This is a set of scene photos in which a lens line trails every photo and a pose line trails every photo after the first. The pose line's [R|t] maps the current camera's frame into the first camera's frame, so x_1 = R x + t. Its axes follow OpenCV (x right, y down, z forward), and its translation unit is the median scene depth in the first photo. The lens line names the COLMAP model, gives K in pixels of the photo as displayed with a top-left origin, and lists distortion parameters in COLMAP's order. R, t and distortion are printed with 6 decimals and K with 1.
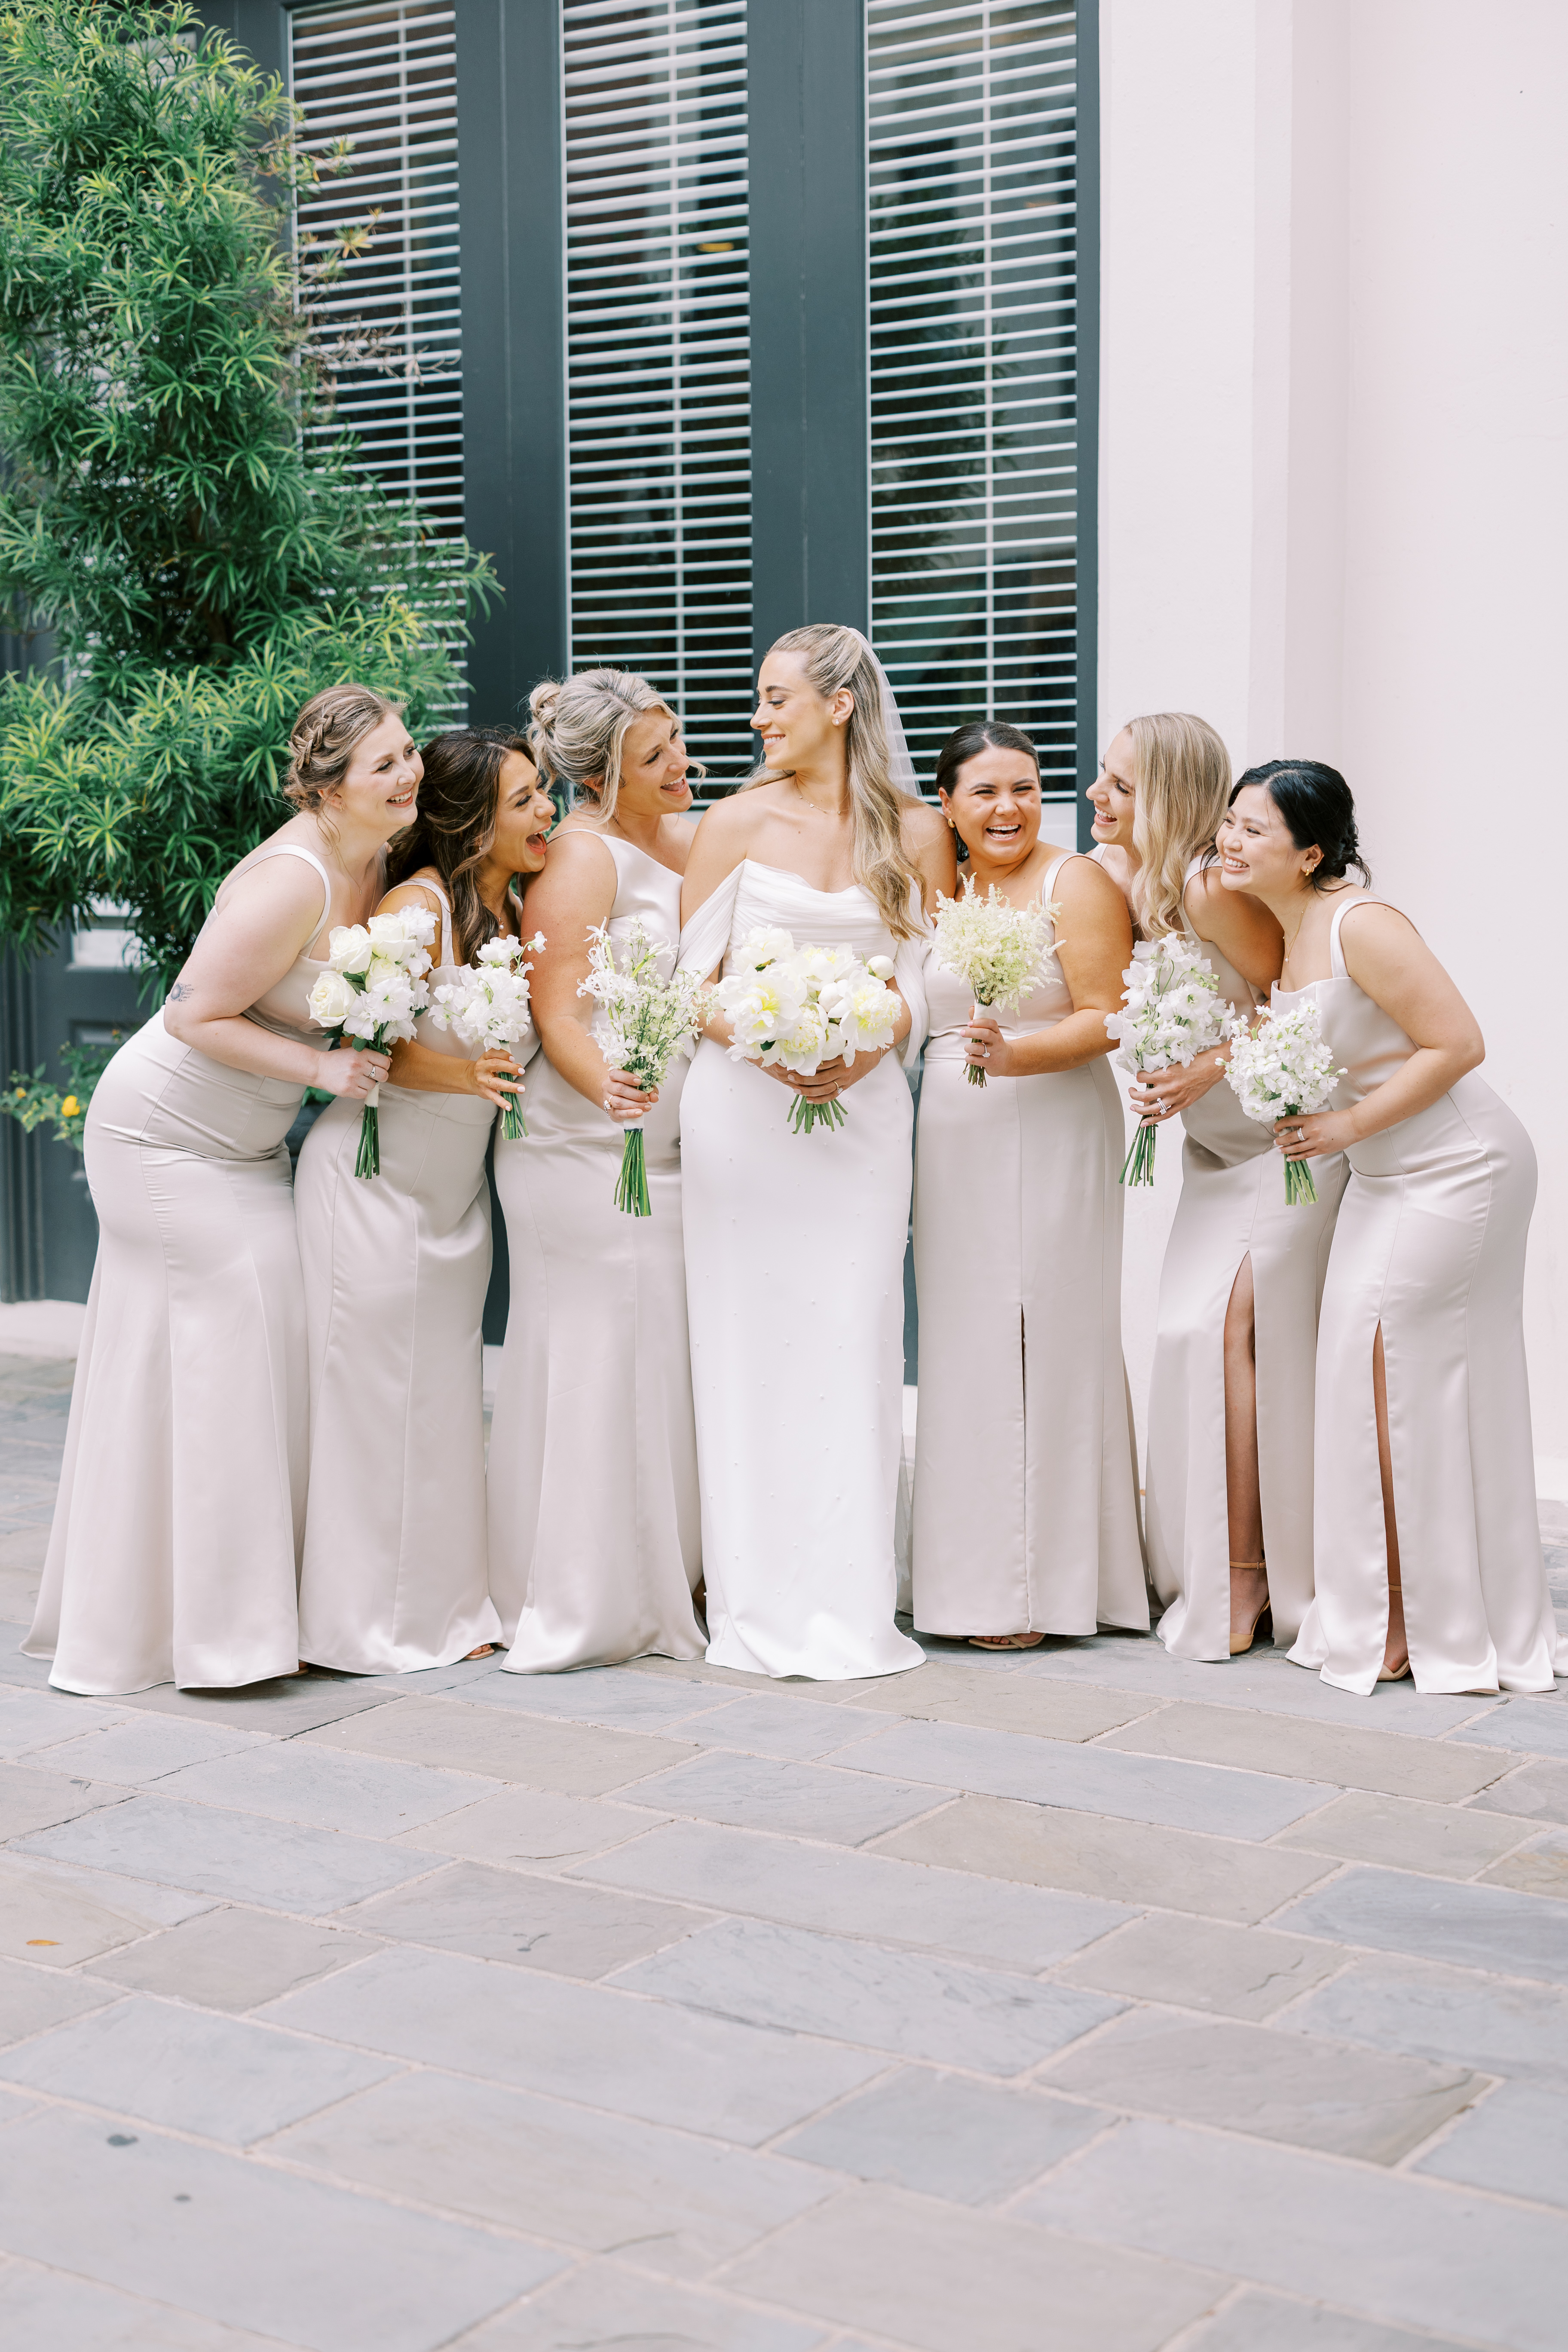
lens RADIAL K [[3424.2, 0, 788.4], [0, 3424.2, 1181.6], [0, 0, 1]] dist [0.014988, 0.000000]
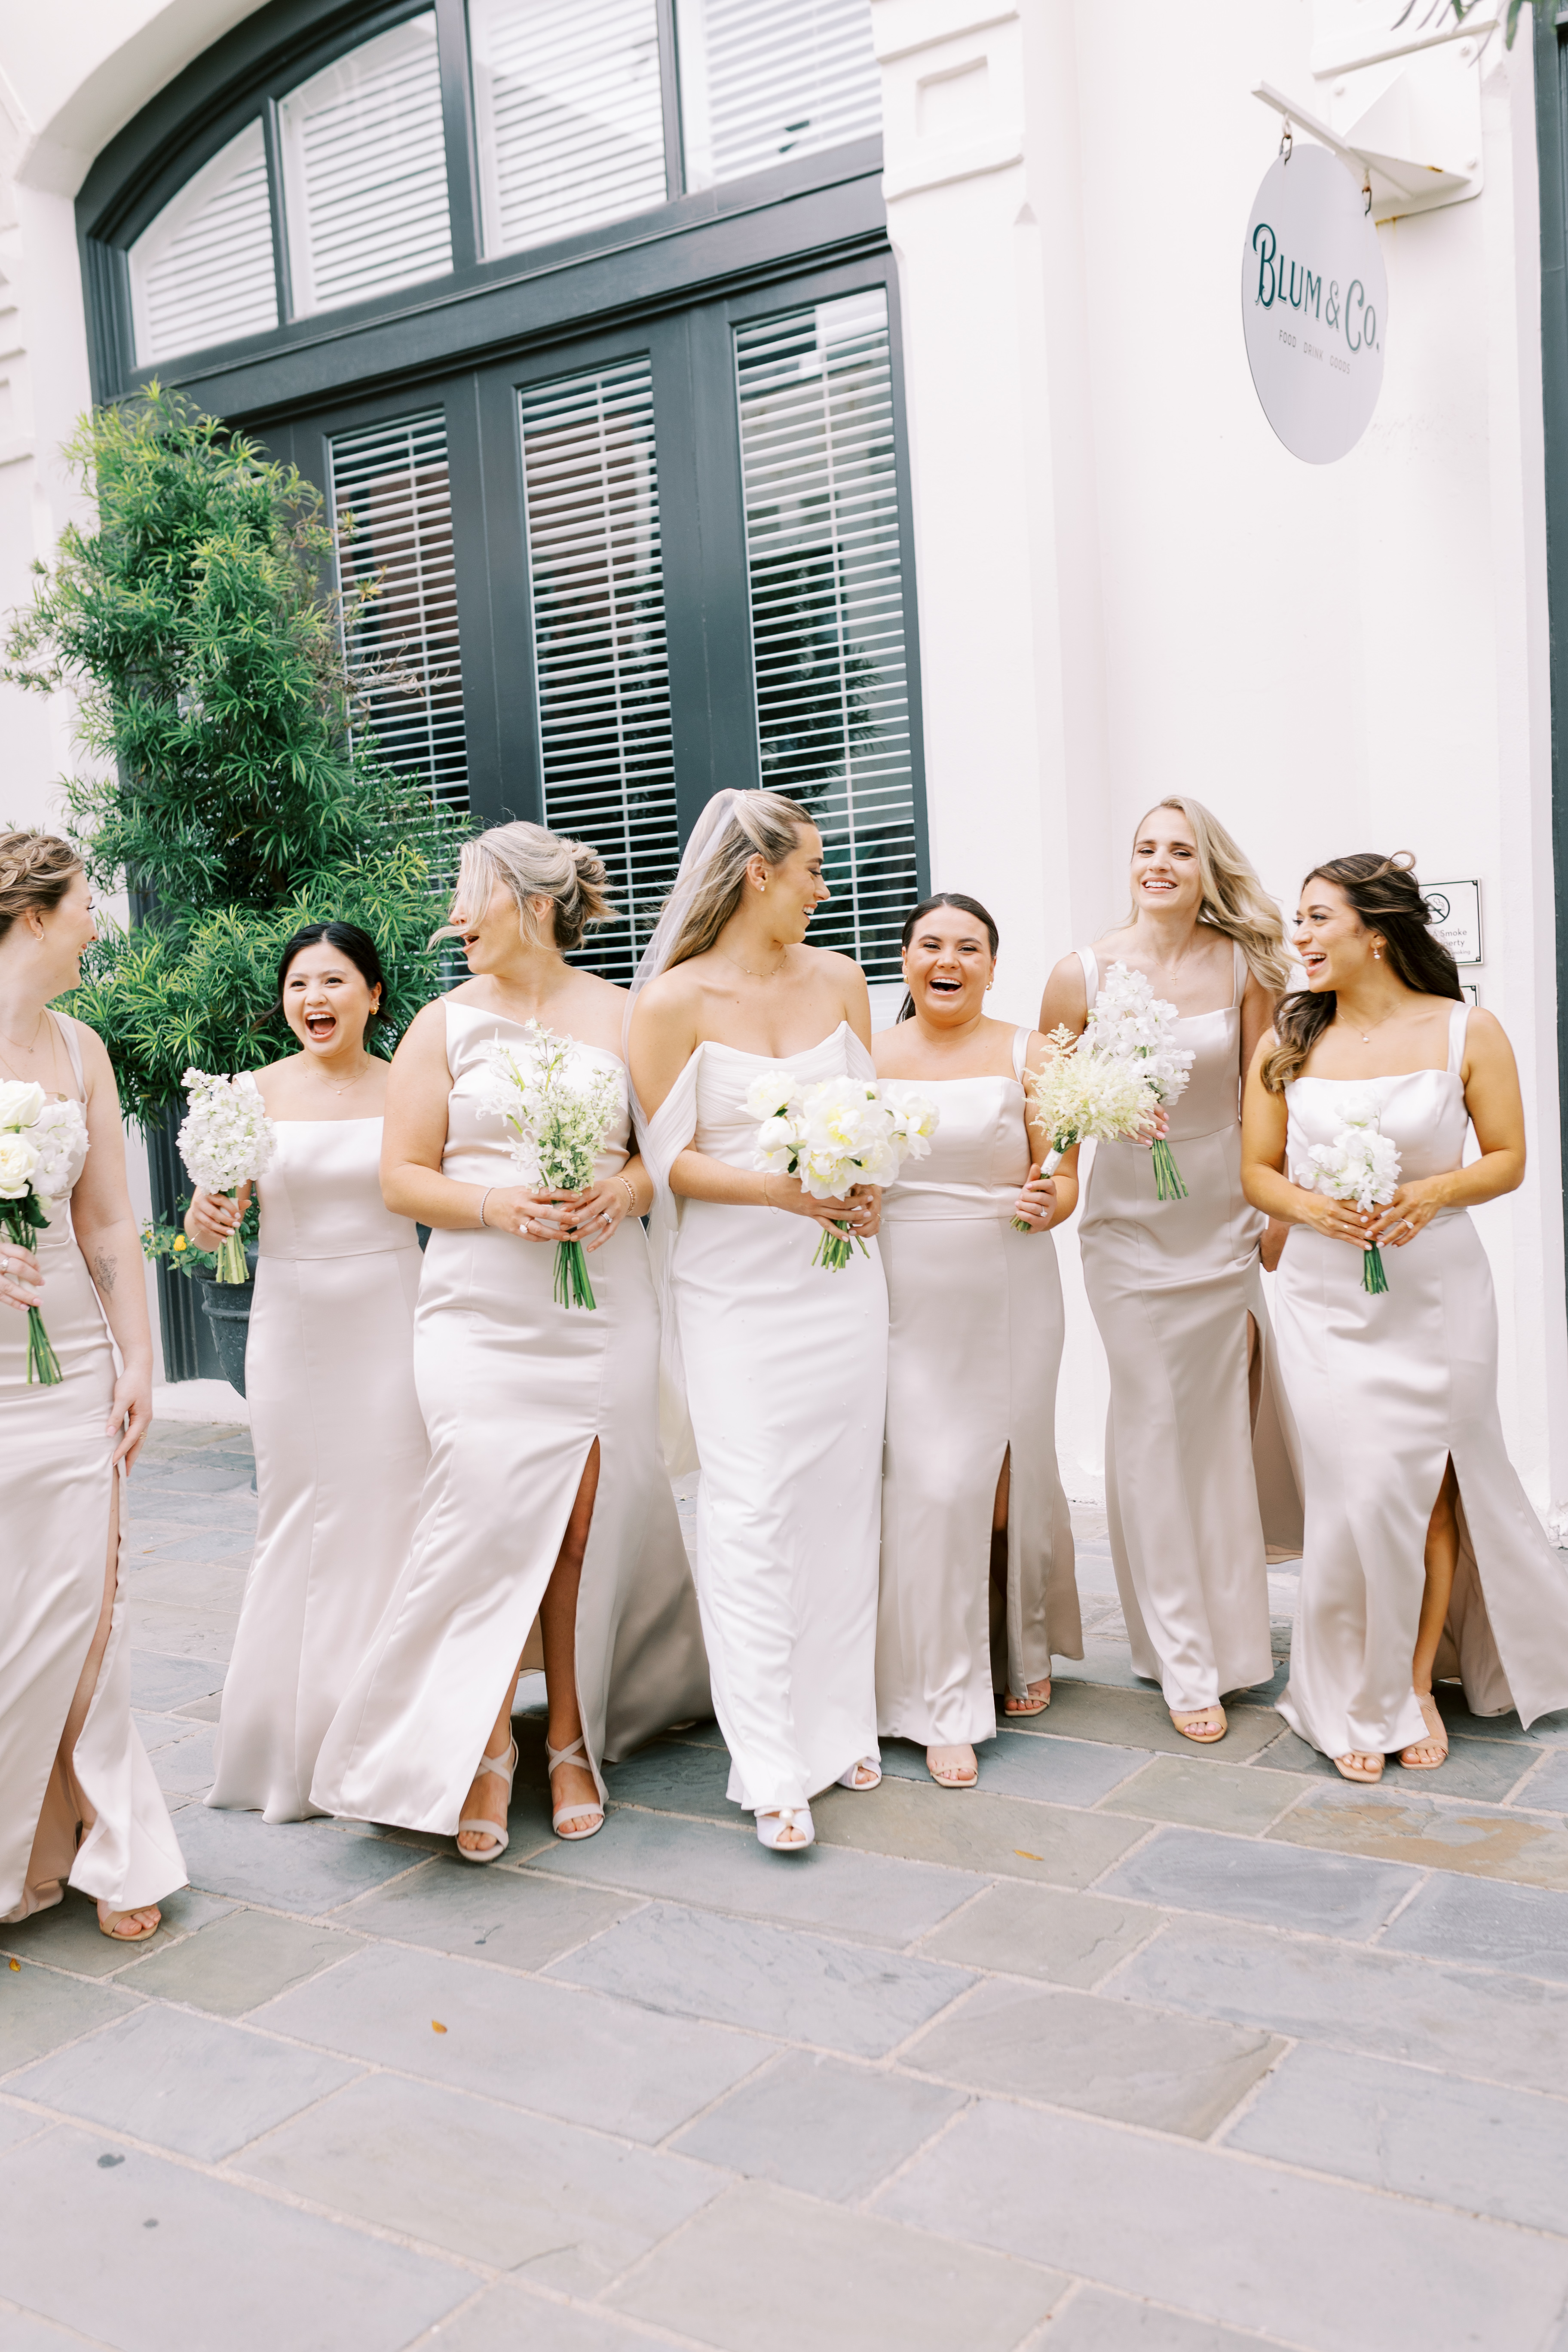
lens RADIAL K [[2309.6, 0, 776.8], [0, 2309.6, 1167.6], [0, 0, 1]] dist [-0.005553, 0.000000]
pose [[0.998865, -0.047457, 0.004161, 0.036730], [0.047575, 0.998234, -0.035564, -0.014346], [-0.002466, 0.035722, 0.999359, 0.177445]]
